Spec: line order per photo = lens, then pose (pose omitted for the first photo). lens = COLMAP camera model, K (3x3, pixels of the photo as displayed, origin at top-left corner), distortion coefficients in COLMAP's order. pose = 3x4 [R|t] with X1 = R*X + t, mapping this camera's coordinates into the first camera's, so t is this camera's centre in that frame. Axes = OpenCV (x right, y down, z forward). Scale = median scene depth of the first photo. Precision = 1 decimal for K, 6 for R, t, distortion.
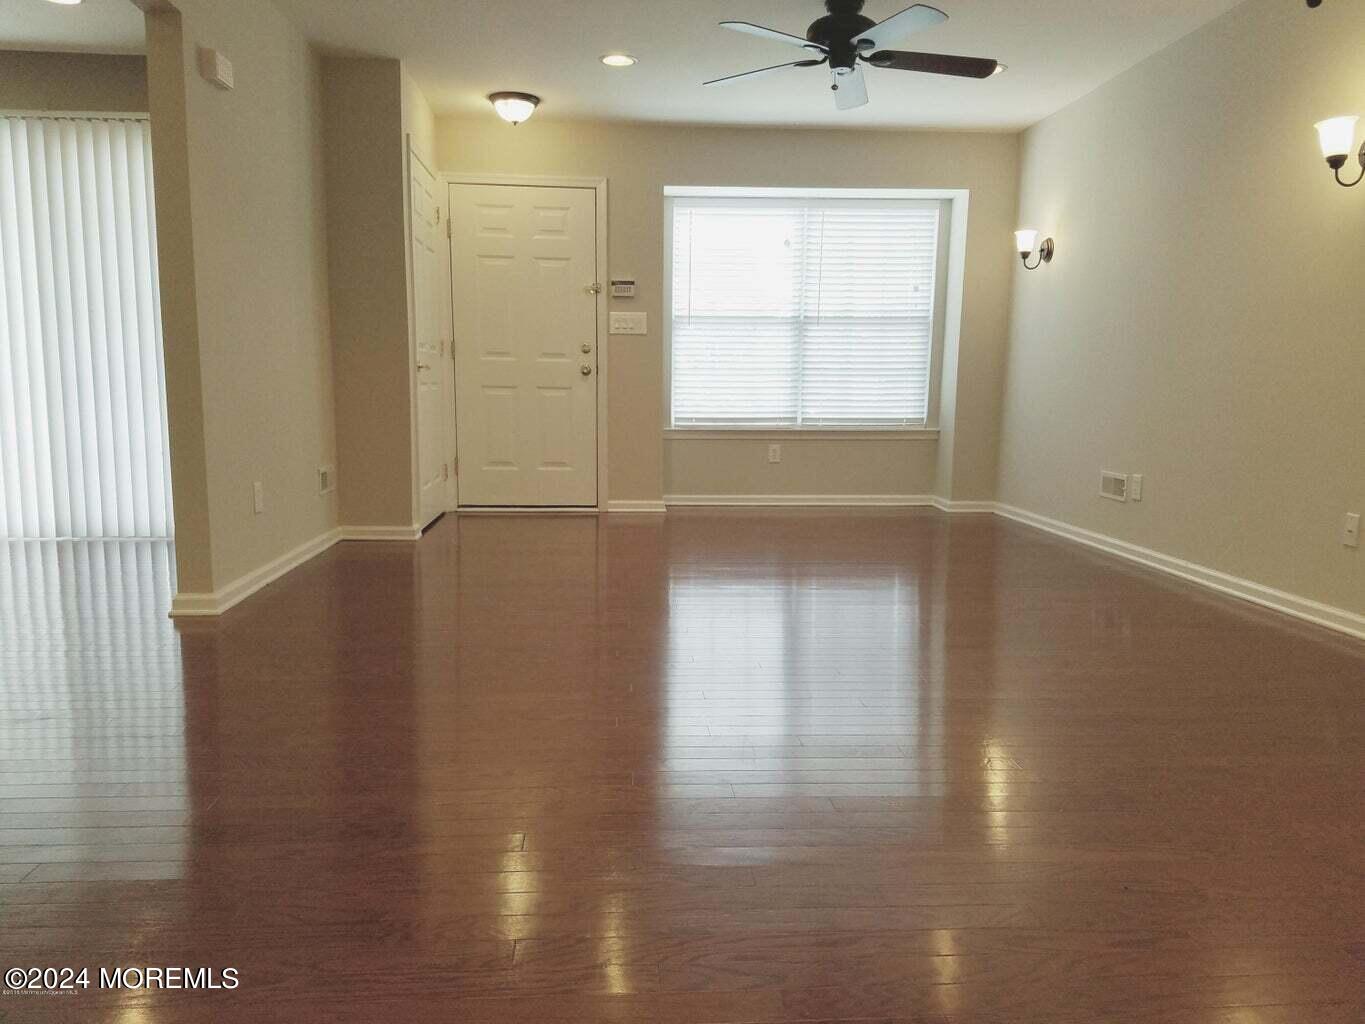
lens RADIAL K [[1053.3, 0, 675.9], [0, 1053.3, 530.7], [0, 0, 1]] dist [0.245785, -0.428005]
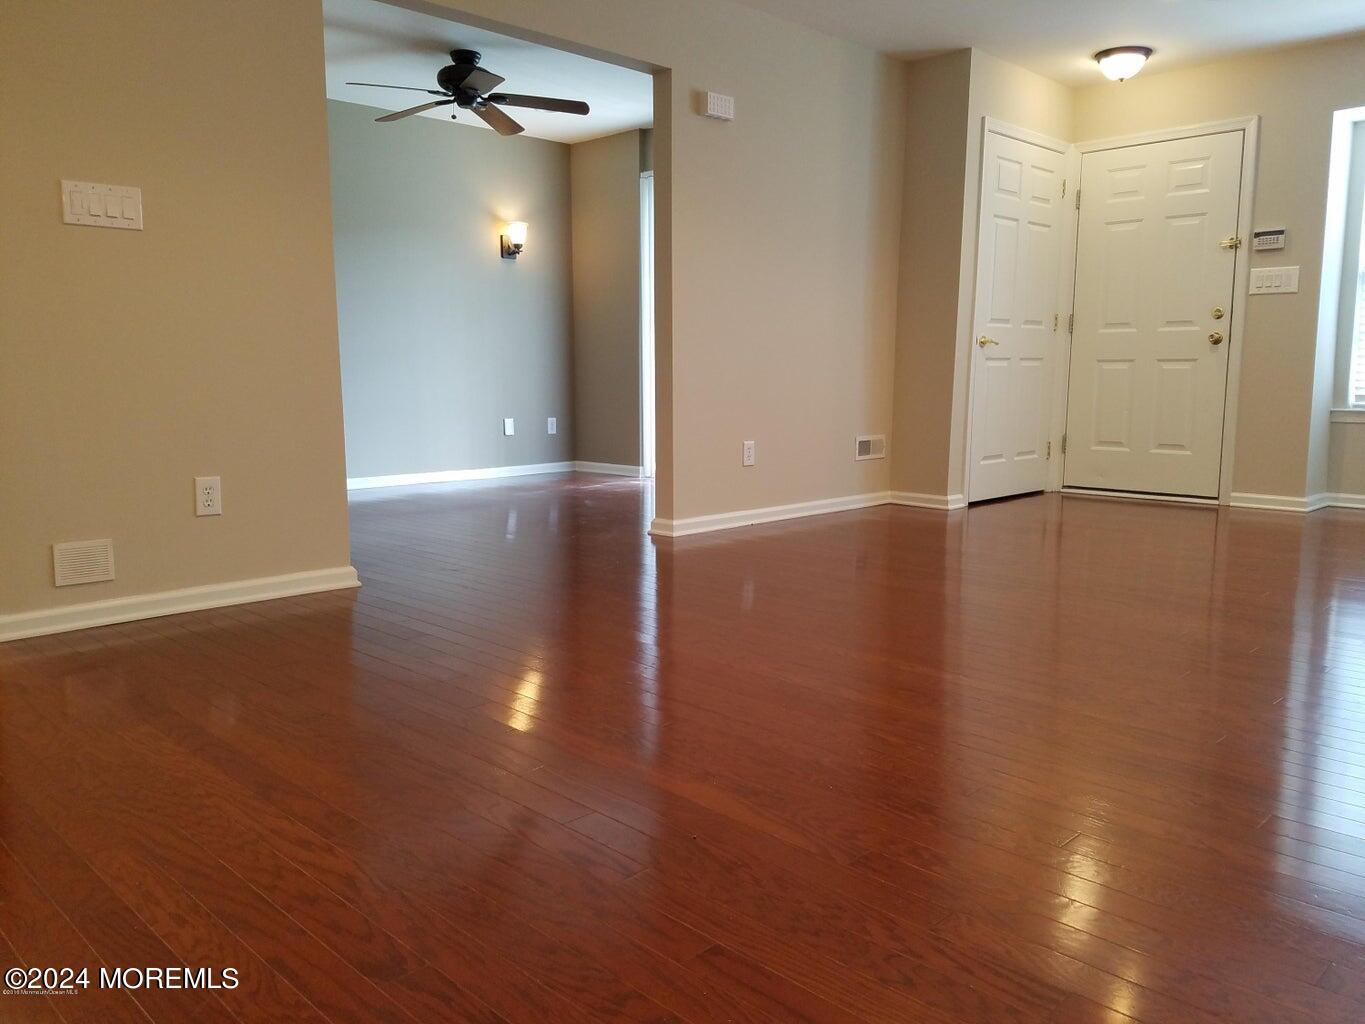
lens RADIAL K [[1065.9, 0, 679.7], [0, 1065.9, 519.6], [0, 0, 1]] dist [0.252104, -0.446226]
pose [[0.625522, 0.093887, -0.774537, 0.351174], [-0.100470, 0.994161, 0.039368, 0.002695], [0.773710, 0.053192, 0.631303, 0.110878]]
